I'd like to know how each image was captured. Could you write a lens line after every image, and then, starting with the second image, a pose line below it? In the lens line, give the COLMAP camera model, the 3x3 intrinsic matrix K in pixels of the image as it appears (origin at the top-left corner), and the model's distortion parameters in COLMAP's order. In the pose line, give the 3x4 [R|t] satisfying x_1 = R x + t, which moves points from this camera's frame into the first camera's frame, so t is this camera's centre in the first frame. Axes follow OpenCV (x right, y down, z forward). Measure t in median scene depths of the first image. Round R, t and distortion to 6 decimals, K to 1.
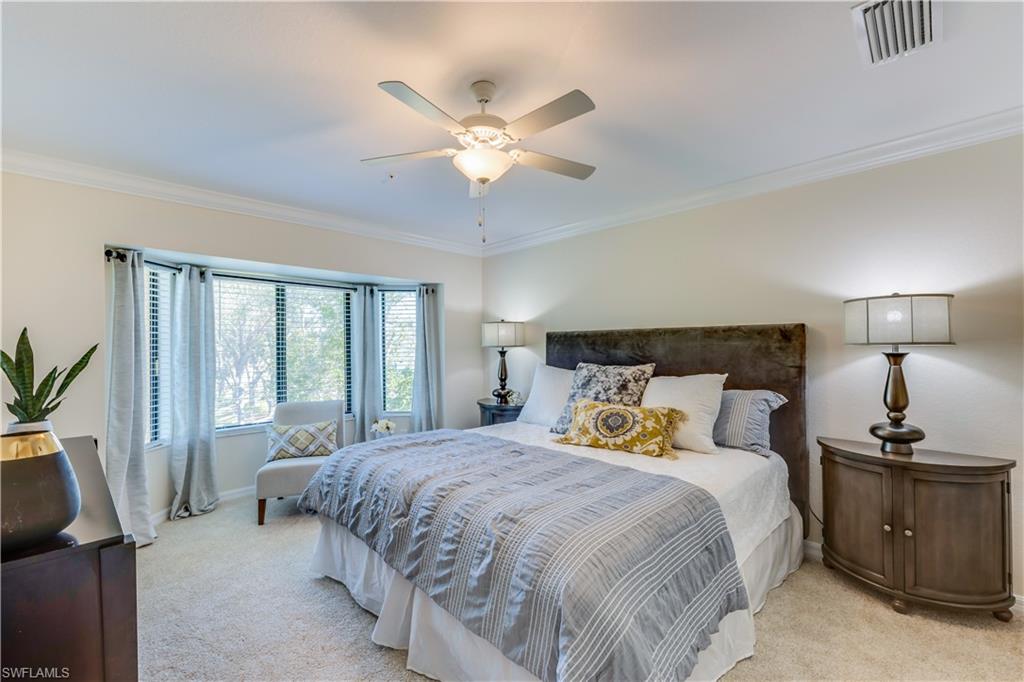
lens RADIAL K [[427.6, 0, 519.1], [0, 427.6, 340.6], [0, 0, 1]] dist [-0.004990, 0.000466]
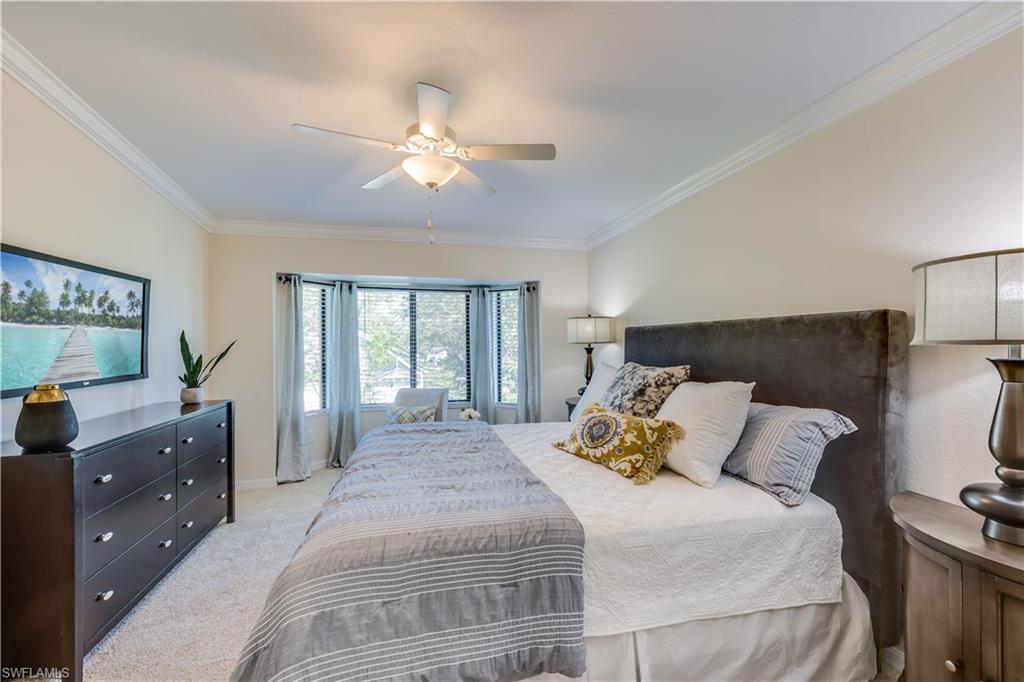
lens RADIAL K [[427.6, 0, 508.2], [0, 427.6, 340.0], [0, 0, 1]] dist [-0.004990, 0.000466]
pose [[0.852513, 0.001876, -0.522702, 0.489122], [0.002452, 0.999968, 0.007587, -0.000934], [0.522700, -0.007750, 0.852482, 0.157113]]
